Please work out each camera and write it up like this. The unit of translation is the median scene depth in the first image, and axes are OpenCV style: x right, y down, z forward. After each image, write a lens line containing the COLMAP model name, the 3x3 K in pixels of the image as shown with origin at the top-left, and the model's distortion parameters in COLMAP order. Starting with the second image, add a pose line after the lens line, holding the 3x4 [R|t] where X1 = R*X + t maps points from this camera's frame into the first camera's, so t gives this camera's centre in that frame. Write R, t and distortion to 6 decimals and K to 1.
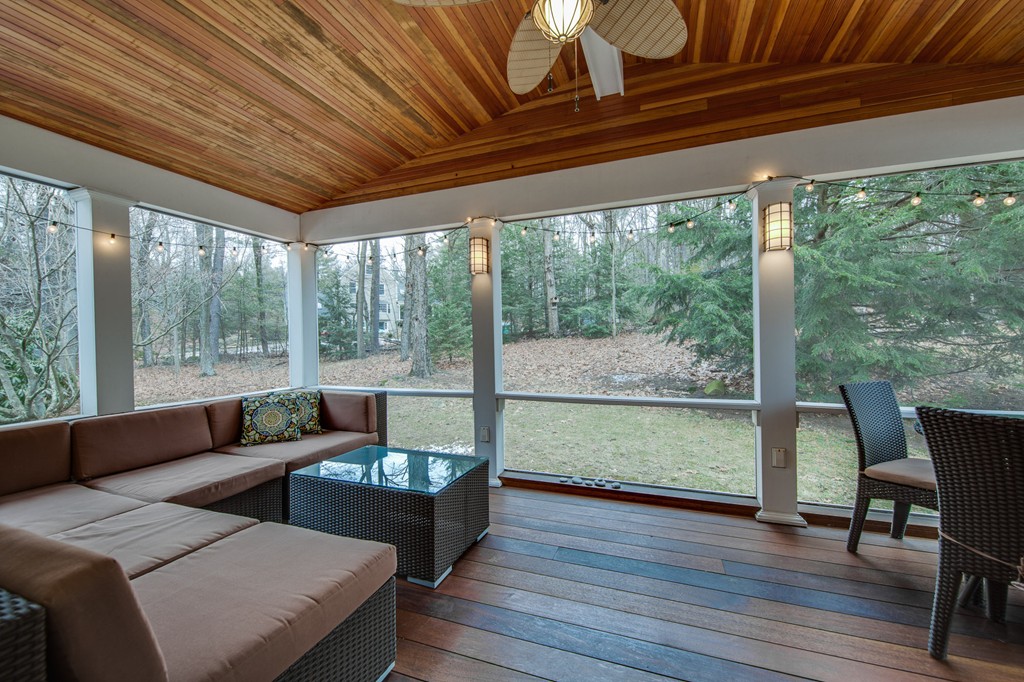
lens RADIAL K [[406.5, 0, 512.8], [0, 406.5, 343.7], [0, 0, 1]] dist [0.000586, 0.000048]
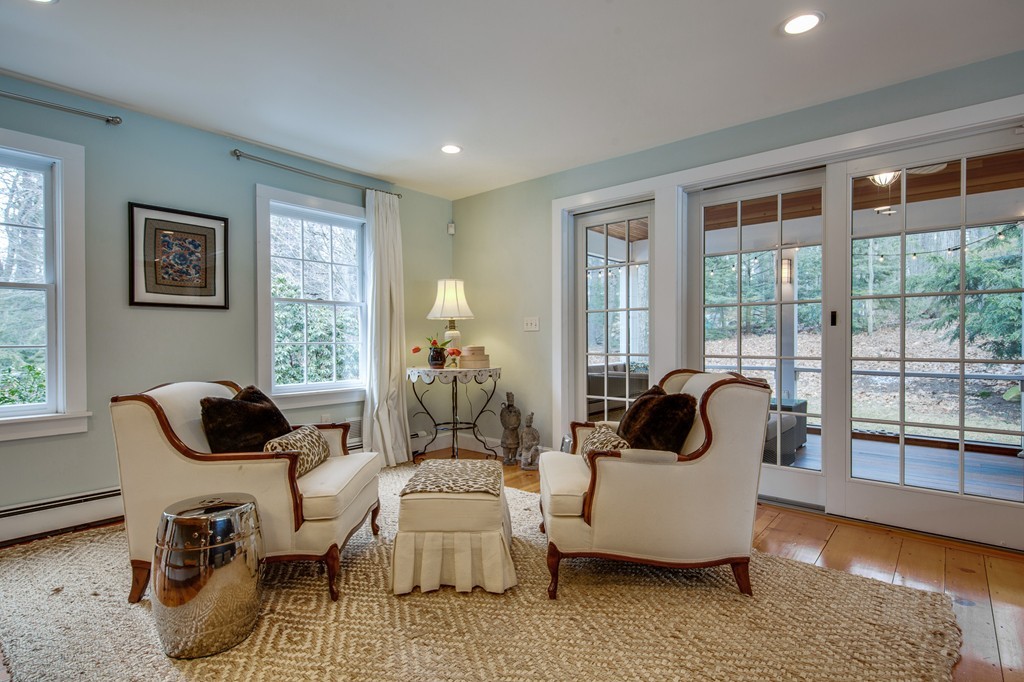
lens RADIAL K [[504.9, 0, 522.5], [0, 504.9, 339.8], [0, 0, 1]] dist [0.016955, -0.006503]
pose [[0.941932, 0.019976, -0.335208, -0.129259], [-0.020028, 0.999794, 0.003301, 0.014883], [0.335205, 0.003604, 0.942138, -0.369312]]
